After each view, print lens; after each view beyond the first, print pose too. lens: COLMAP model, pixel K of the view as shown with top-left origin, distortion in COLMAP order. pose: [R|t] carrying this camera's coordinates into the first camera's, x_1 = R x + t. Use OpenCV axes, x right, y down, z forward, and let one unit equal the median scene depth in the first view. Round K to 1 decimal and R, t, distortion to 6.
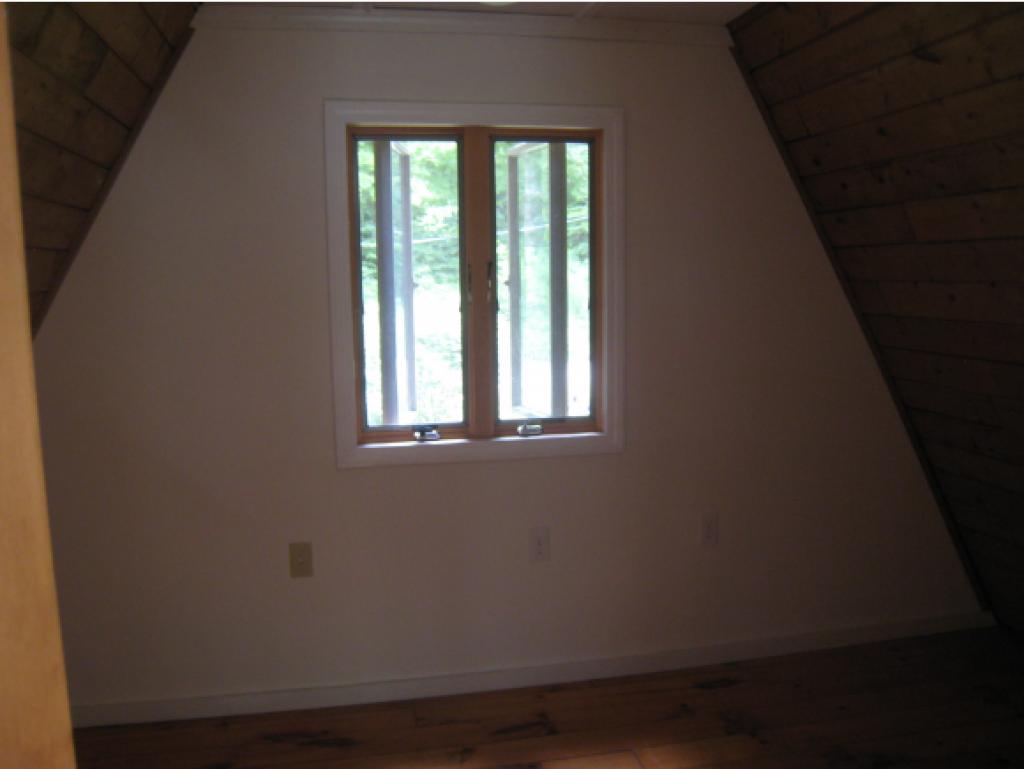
lens RADIAL K [[854.4, 0, 515.2], [0, 854.4, 398.3], [0, 0, 1]] dist [-0.149662, 0.110898]
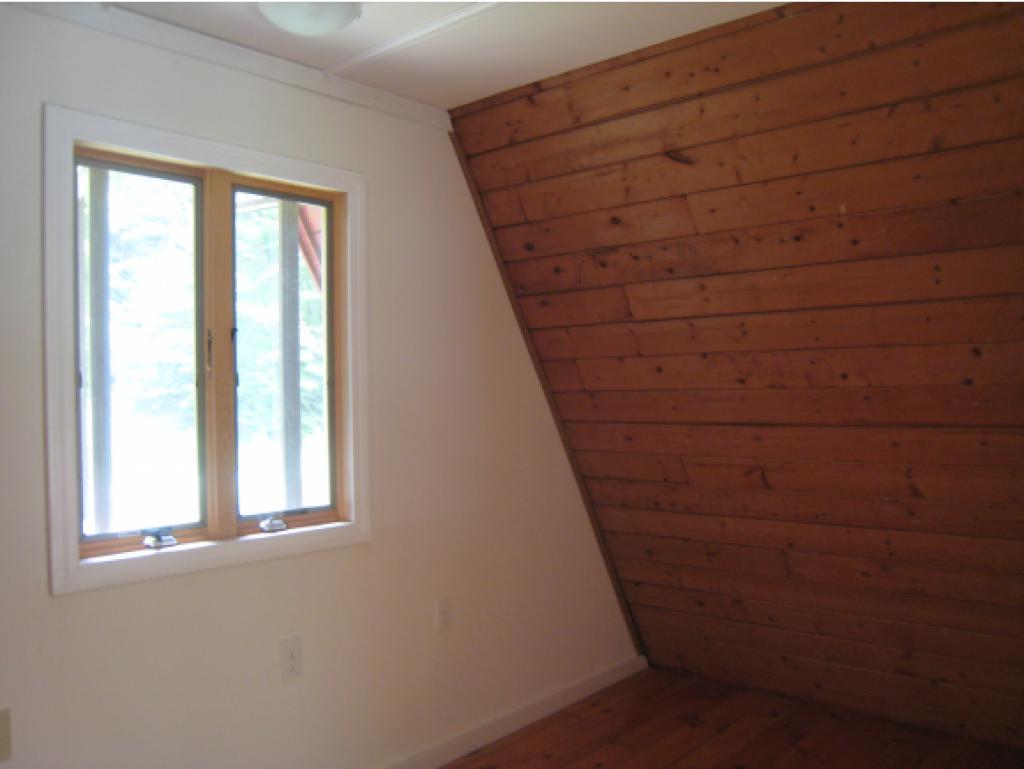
lens RADIAL K [[854.4, 0, 515.2], [0, 854.4, 398.3], [0, 0, 1]] dist [-0.149662, 0.110898]
pose [[0.791250, -0.002731, 0.611487, -0.314430], [0.091857, 0.989174, -0.114444, 0.031026], [-0.604555, 0.146723, 0.782934, 0.177649]]
